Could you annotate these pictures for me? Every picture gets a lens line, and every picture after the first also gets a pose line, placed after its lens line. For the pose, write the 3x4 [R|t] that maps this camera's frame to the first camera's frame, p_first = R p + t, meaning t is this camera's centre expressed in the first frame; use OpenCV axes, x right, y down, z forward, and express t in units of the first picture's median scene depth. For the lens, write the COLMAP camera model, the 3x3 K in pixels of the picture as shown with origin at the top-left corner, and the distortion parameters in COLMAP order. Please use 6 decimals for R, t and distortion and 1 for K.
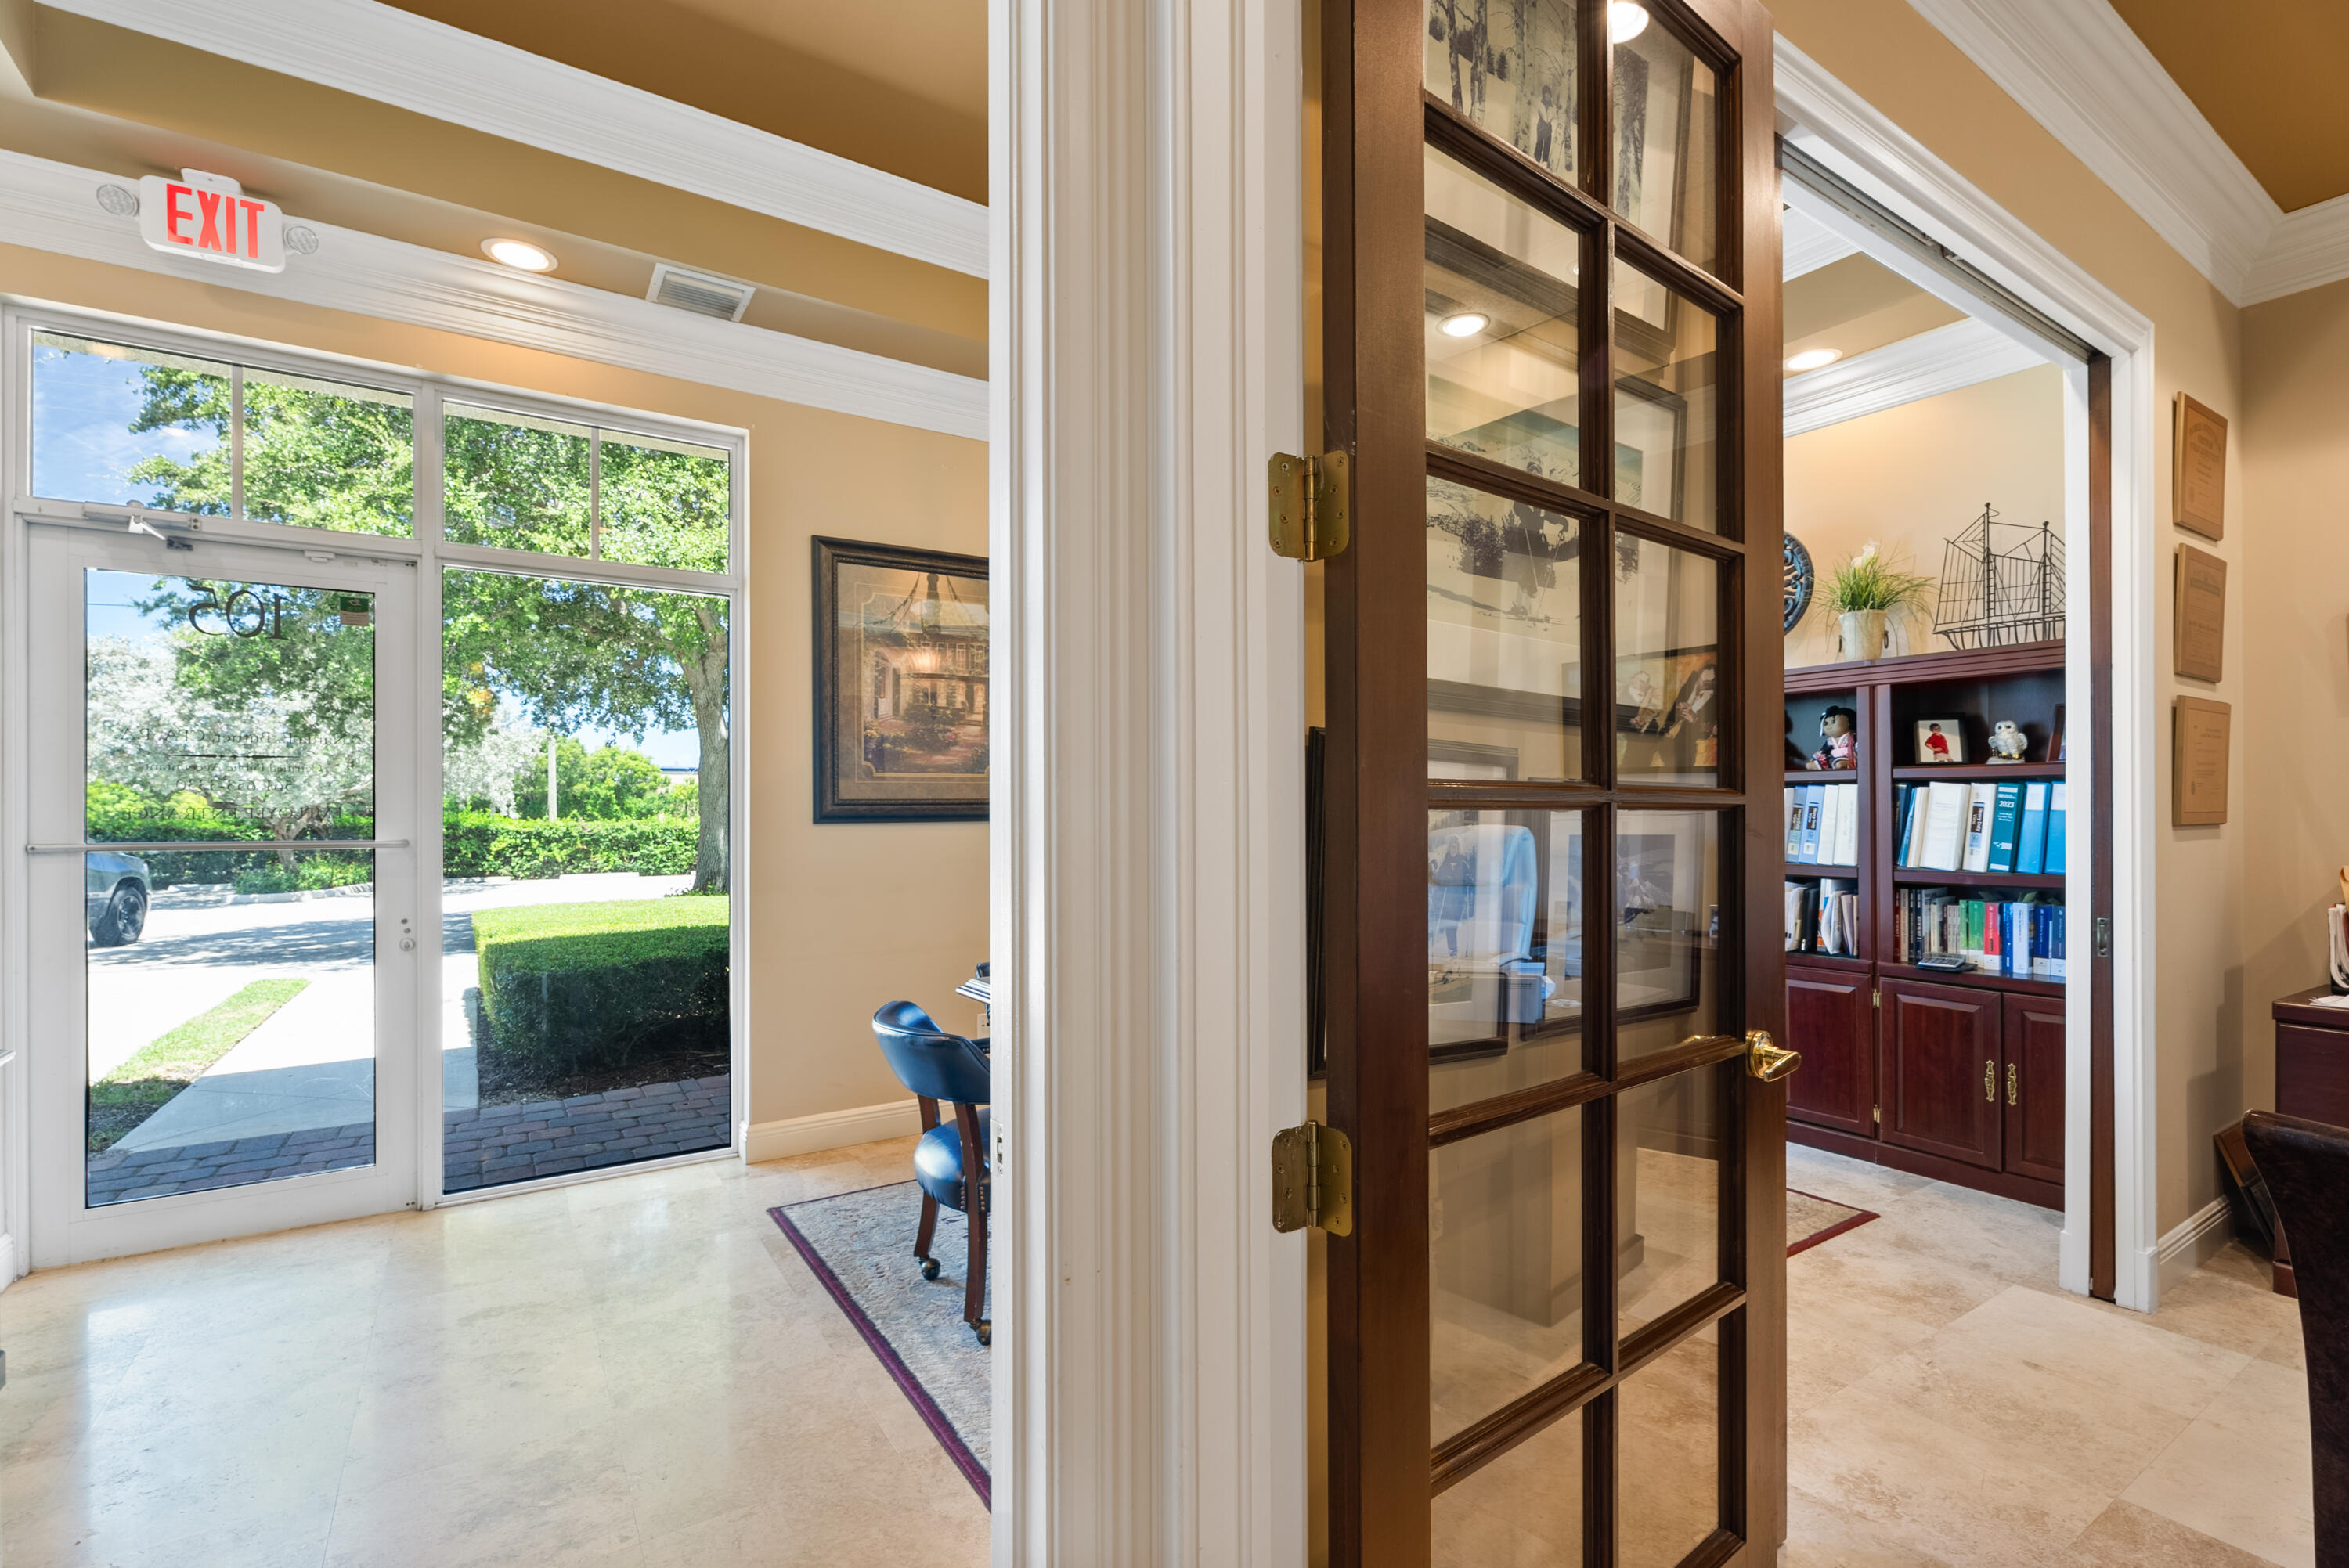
lens RADIAL K [[1059.9, 0, 1174.4], [0, 1059.9, 811.4], [0, 0, 1]] dist [0.001234, 0.000326]
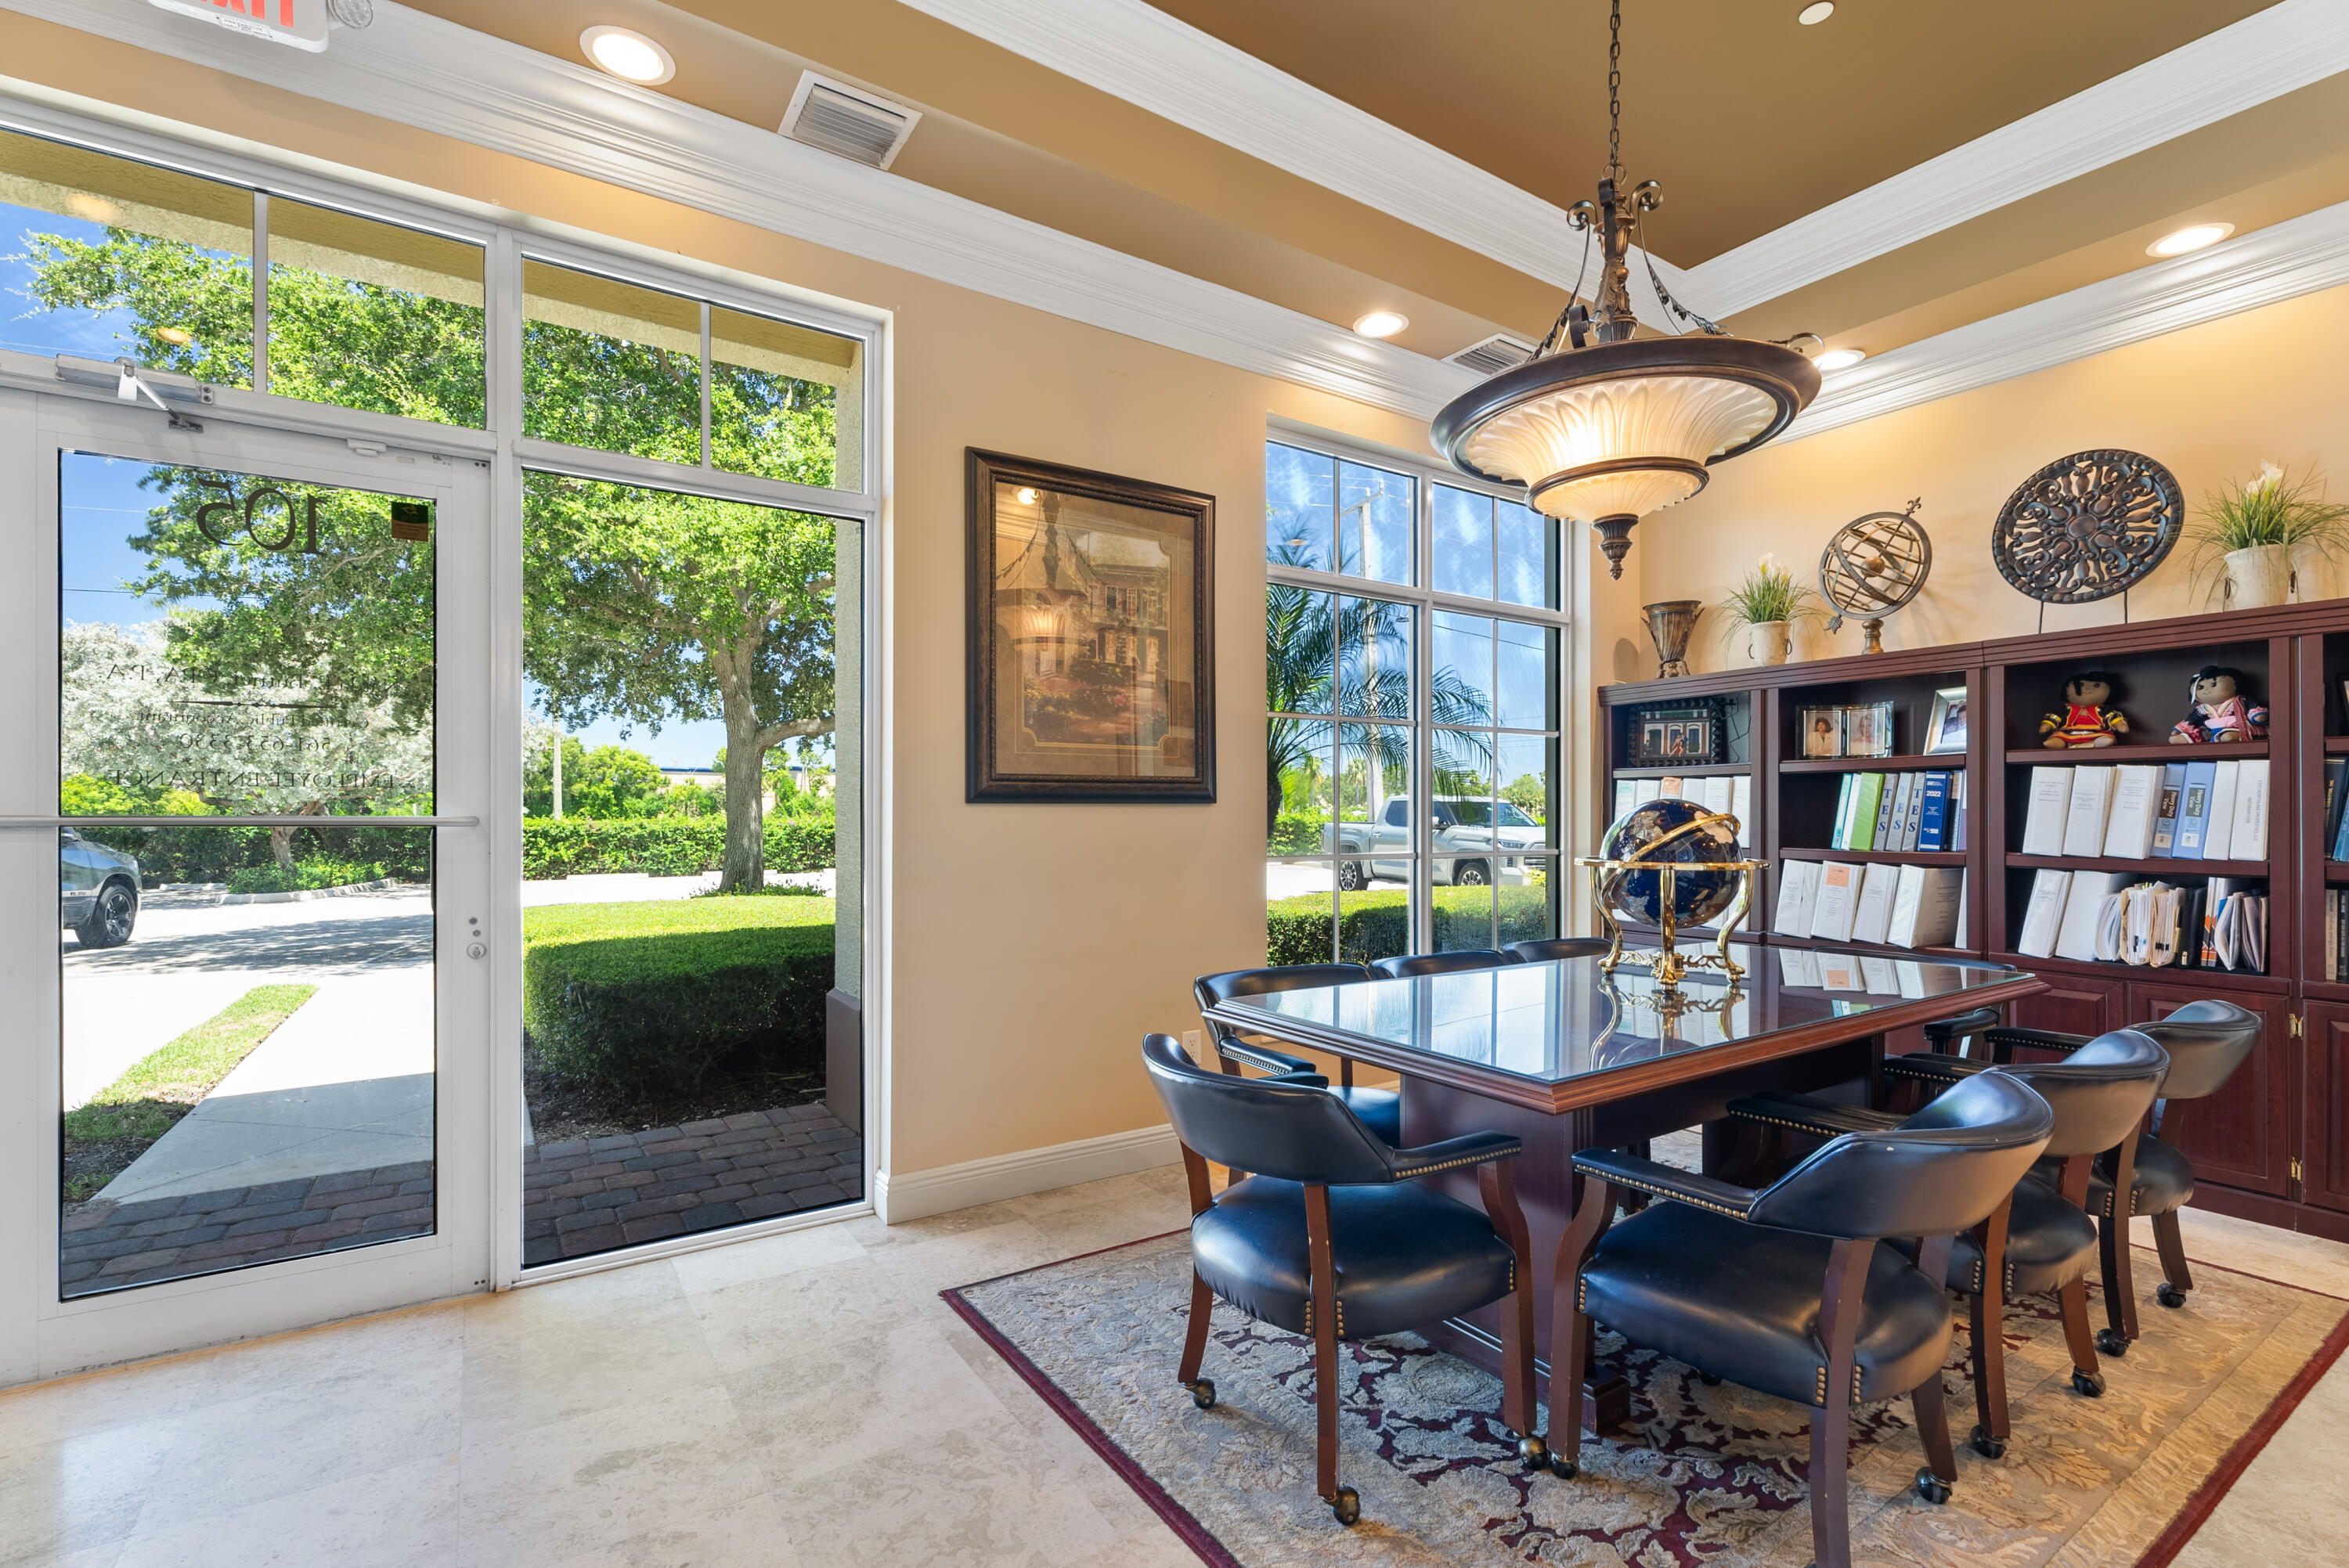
lens RADIAL K [[1065.3, 0, 1176.2], [0, 1065.3, 818.6], [0, 0, 1]] dist [0.002618, 0.000314]
pose [[0.999985, 0.004710, 0.002839, -0.160431], [-0.004718, 0.999985, 0.002858, 0.017895], [-0.002825, -0.002871, 0.999992, 0.162924]]
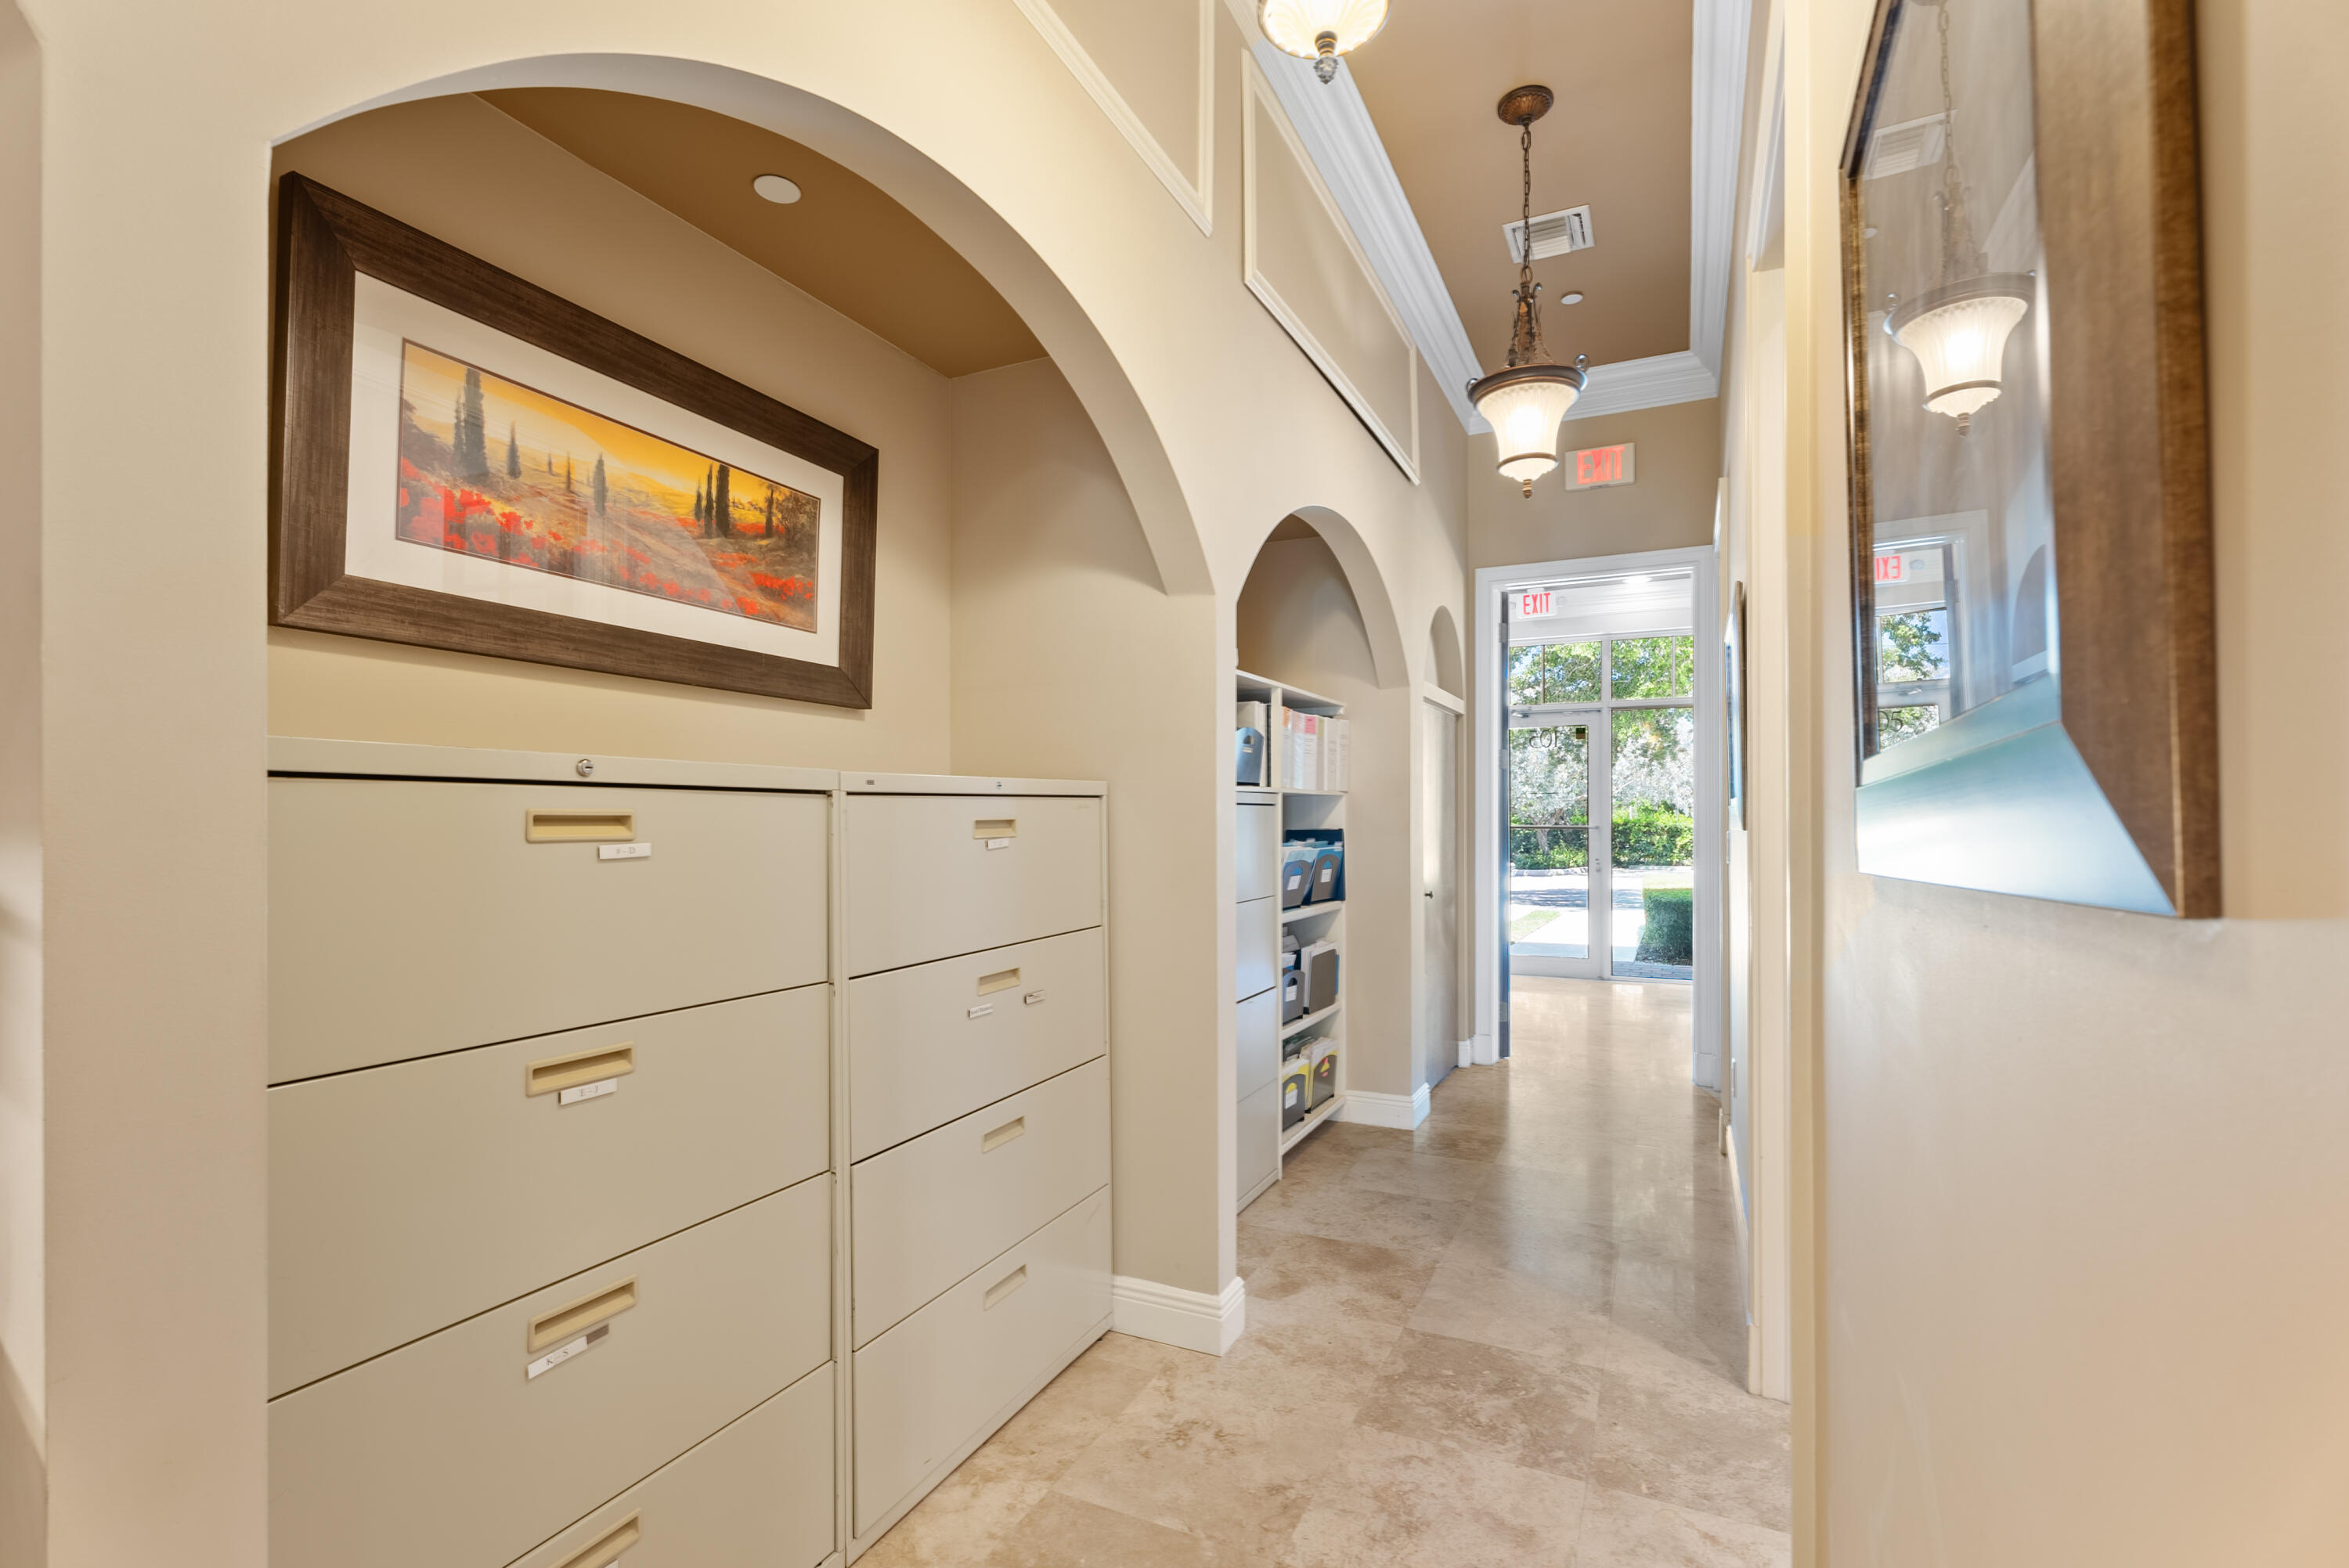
lens RADIAL K [[1065.3, 0, 1176.2], [0, 1065.3, 818.6], [0, 0, 1]] dist [0.002618, 0.000314]
pose [[0.519259, 0.004263, -0.854606, 0.622894], [0.001038, 0.999984, 0.005618, -0.006207], [0.854616, -0.003805, 0.519246, -0.788419]]
